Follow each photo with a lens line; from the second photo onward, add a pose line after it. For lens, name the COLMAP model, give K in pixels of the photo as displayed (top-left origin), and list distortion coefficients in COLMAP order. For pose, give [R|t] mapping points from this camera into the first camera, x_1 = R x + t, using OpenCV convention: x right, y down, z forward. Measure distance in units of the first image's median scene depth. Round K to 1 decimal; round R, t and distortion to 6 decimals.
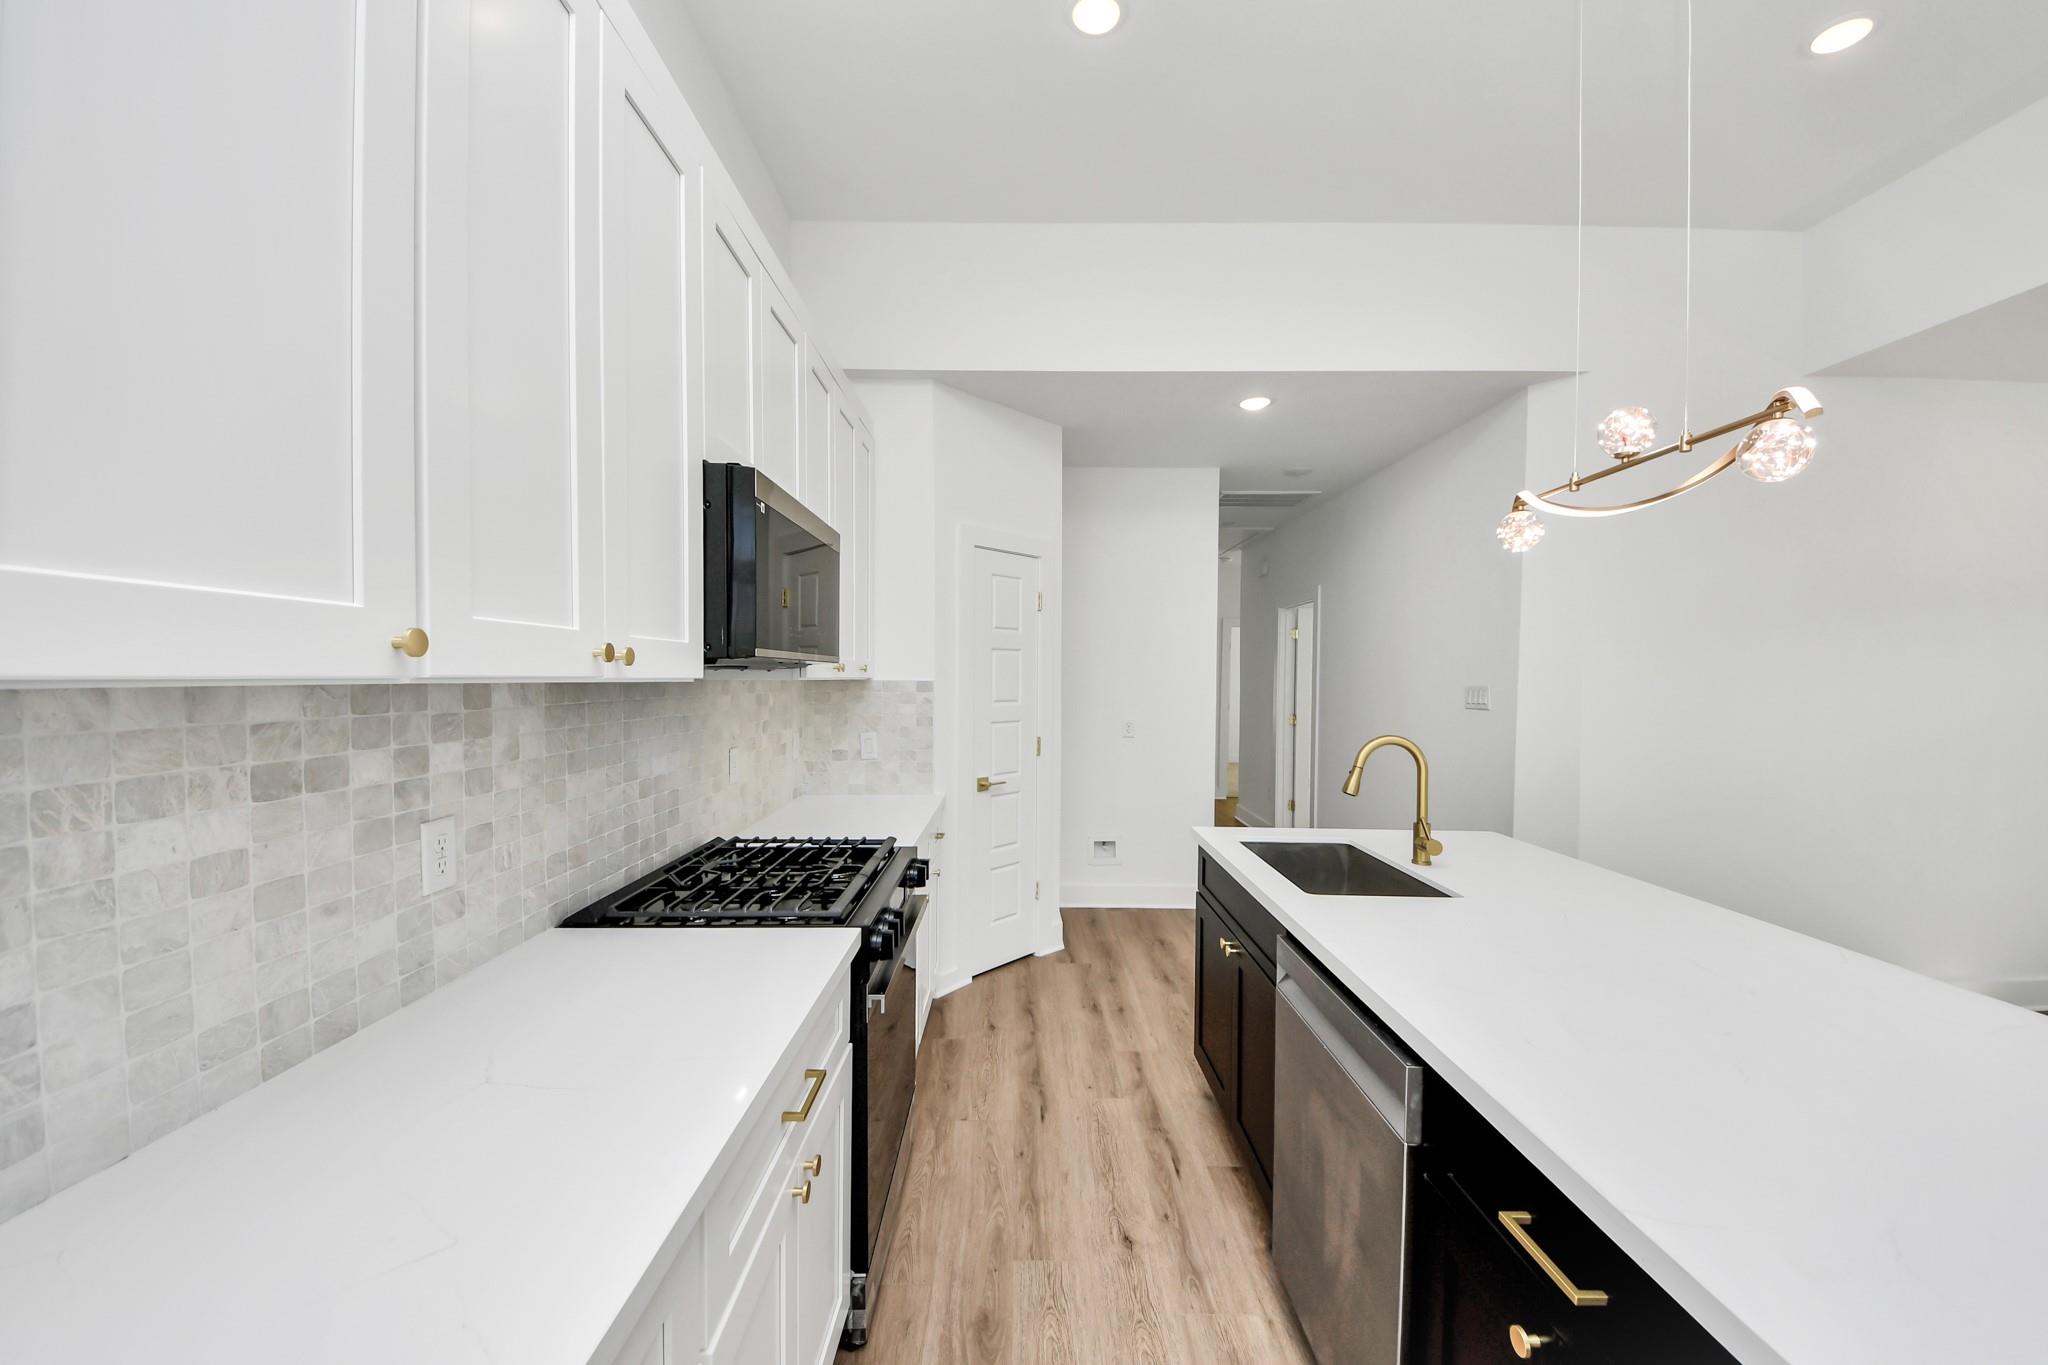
lens RADIAL K [[763.7, 0, 978.4], [0, 763.7, 677.2], [0, 0, 1]] dist [-0.019555, -0.001807]
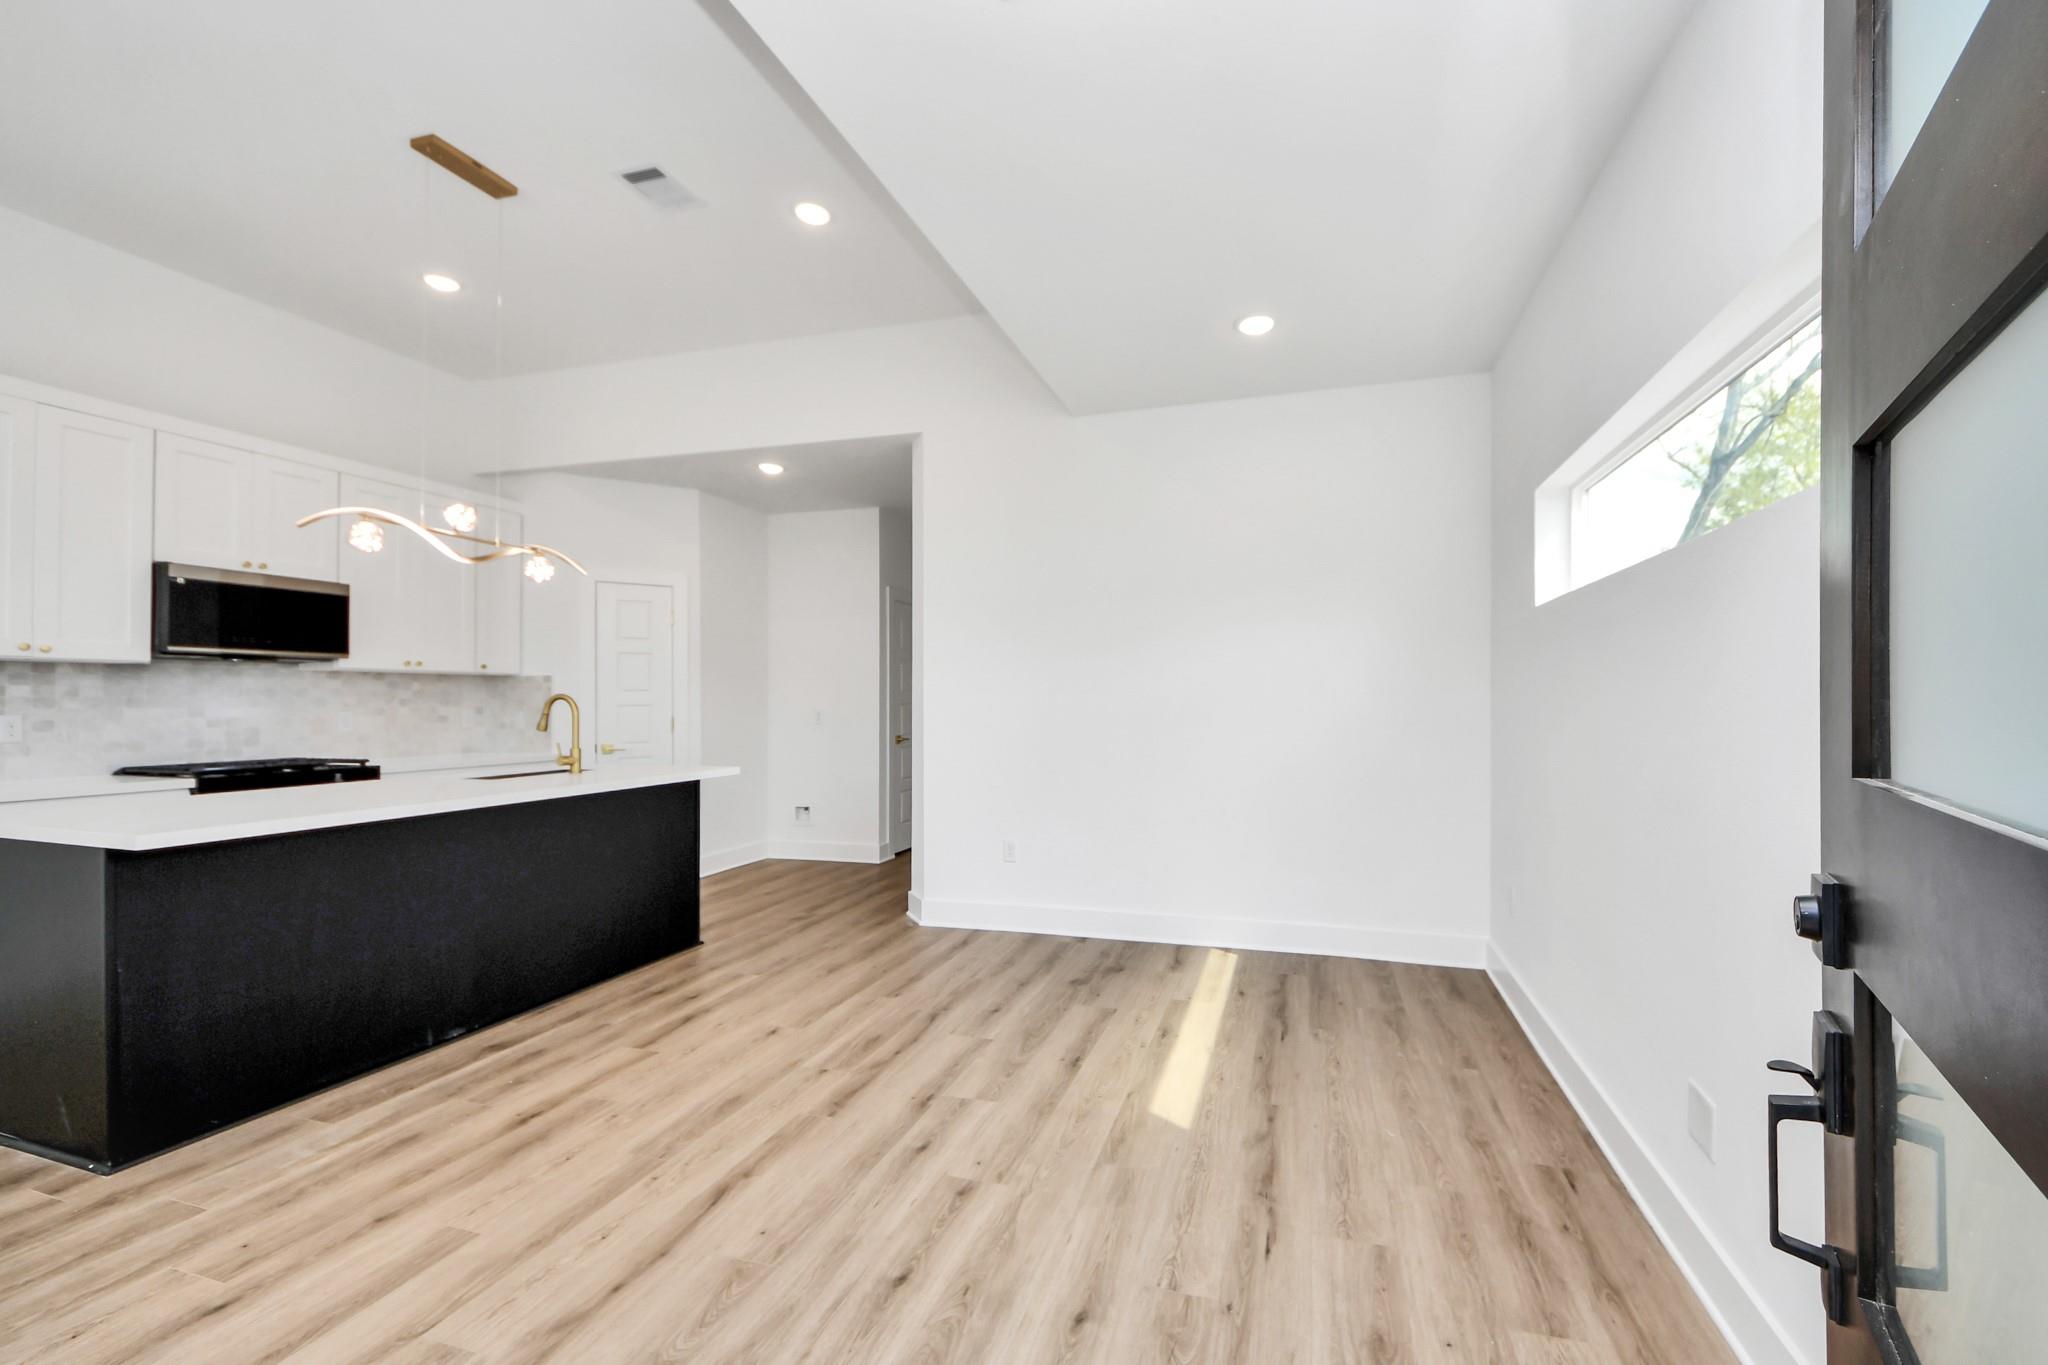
lens RADIAL K [[763.7, 0, 1054.0], [0, 763.7, 695.9], [0, 0, 1]] dist [-0.019555, -0.001807]
pose [[0.975136, -0.002666, -0.221590, 2.716412], [0.001107, 0.999974, -0.007157, 0.122618], [0.221604, 0.006734, 0.975114, -0.493692]]
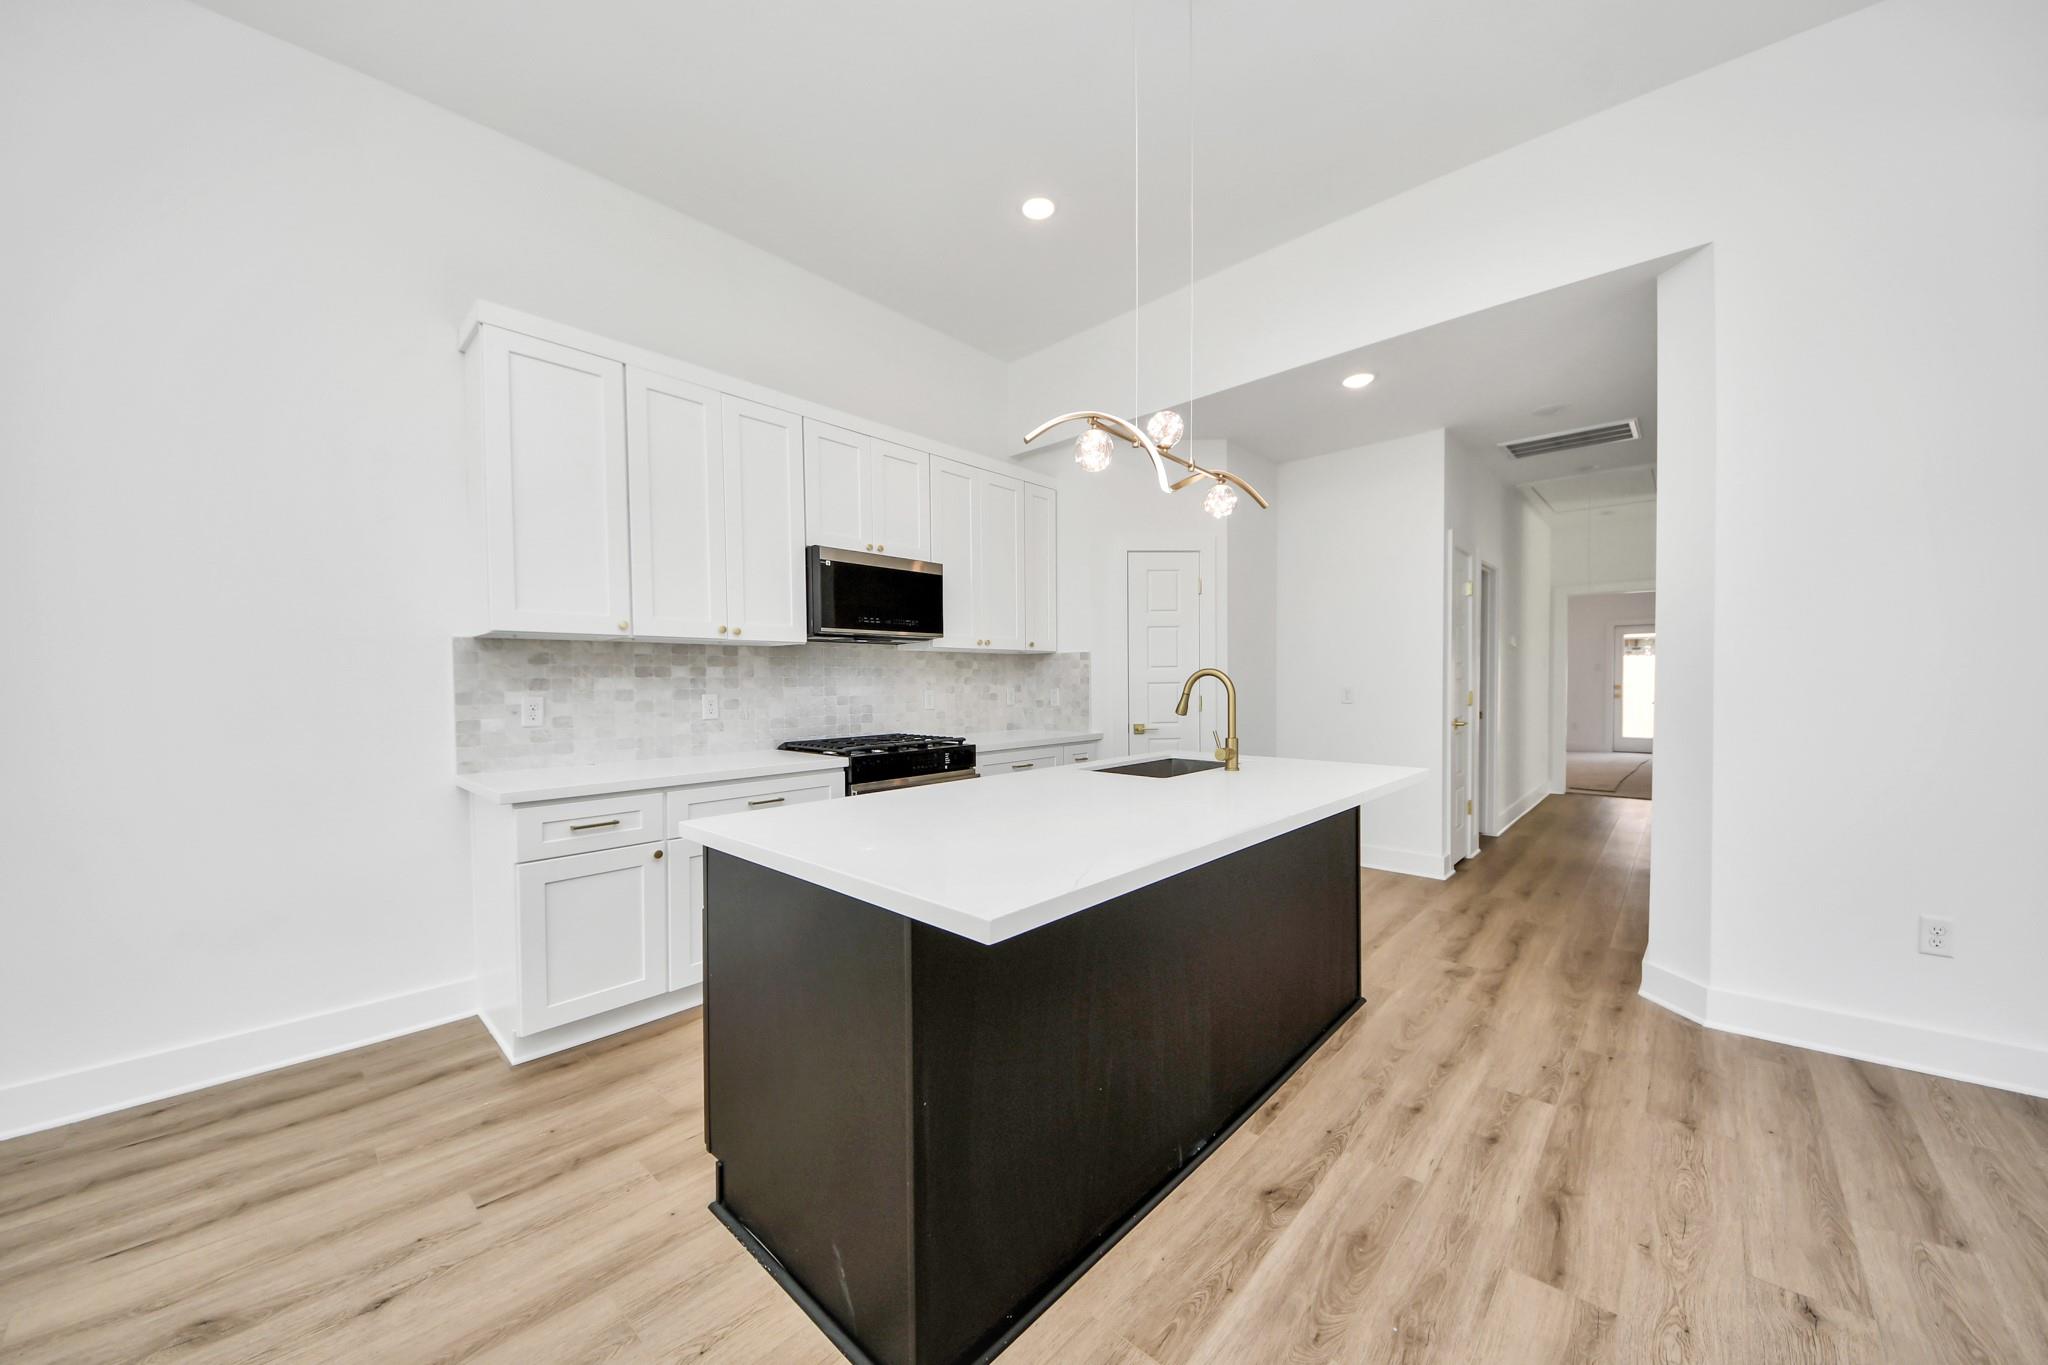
lens RADIAL K [[694.4, 0, 1003.3], [0, 694.4, 688.5], [0, 0, 1]] dist [-0.007962, -0.001629]
pose [[0.745288, 0.001472, -0.666741, 1.491810], [0.008408, 0.999897, 0.011607, 0.123520], [0.666690, -0.014257, 0.745199, -0.149229]]
